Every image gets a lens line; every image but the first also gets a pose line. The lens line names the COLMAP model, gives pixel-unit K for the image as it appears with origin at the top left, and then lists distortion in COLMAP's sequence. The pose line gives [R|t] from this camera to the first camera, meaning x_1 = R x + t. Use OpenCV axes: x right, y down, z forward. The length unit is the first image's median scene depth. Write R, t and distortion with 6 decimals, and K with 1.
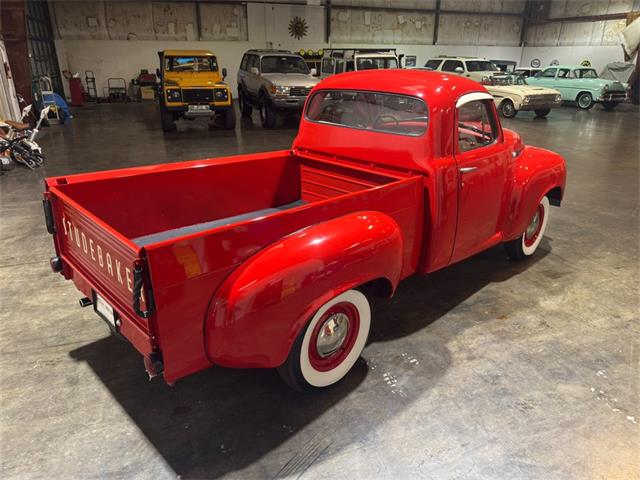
lens RADIAL K [[452.4, 0, 322.5], [0, 452.4, 241.1], [0, 0, 1]] dist [-0.000786, -0.008939]
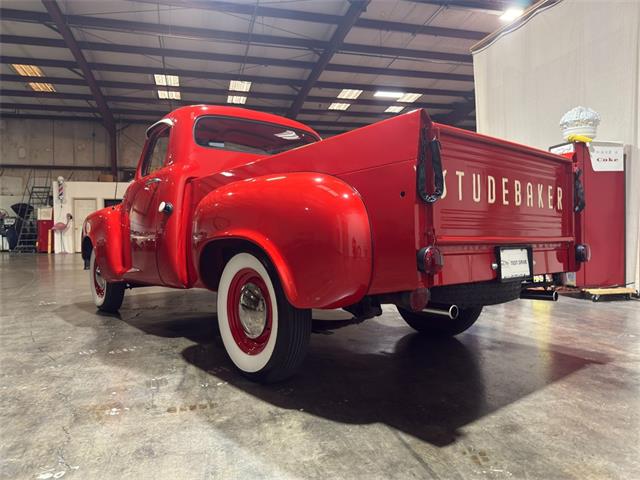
lens RADIAL K [[451.9, 0, 320.2], [0, 451.9, 248.0], [0, 0, 1]] dist [0.029201, -0.044484]
pose [[0.087480, -0.043625, 0.995211, -0.836120], [0.390545, 0.920564, 0.006024, -0.014358], [-0.916418, 0.388148, 0.097568, 0.768239]]
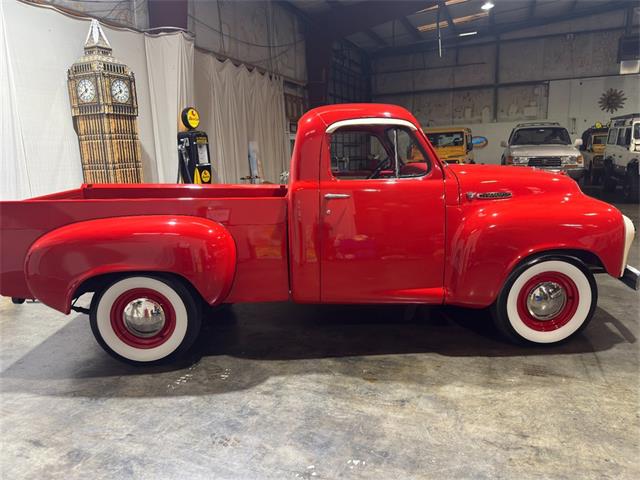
lens RADIAL K [[449.4, 0, 322.5], [0, 449.4, 243.7], [0, 0, 1]] dist [0.032305, -0.045427]
pose [[0.741304, 0.102555, -0.663287, 0.751598], [-0.217865, 0.971511, -0.093279, 0.023429], [0.634825, 0.213655, 0.742529, 0.261980]]
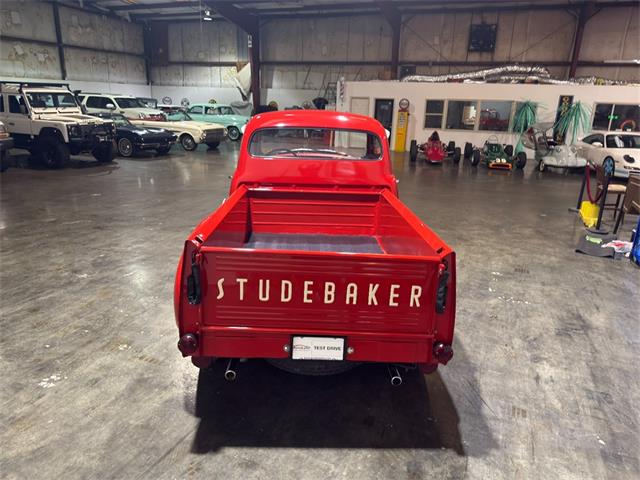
lens RADIAL K [[449.4, 0, 322.5], [0, 449.4, 243.7], [0, 0, 1]] dist [0.032305, -0.045427]
pose [[0.680126, -0.204391, 0.704026, -0.693604], [0.250608, 0.967314, 0.038727, -0.067475], [-0.688929, 0.150096, 0.709118, 0.163758]]
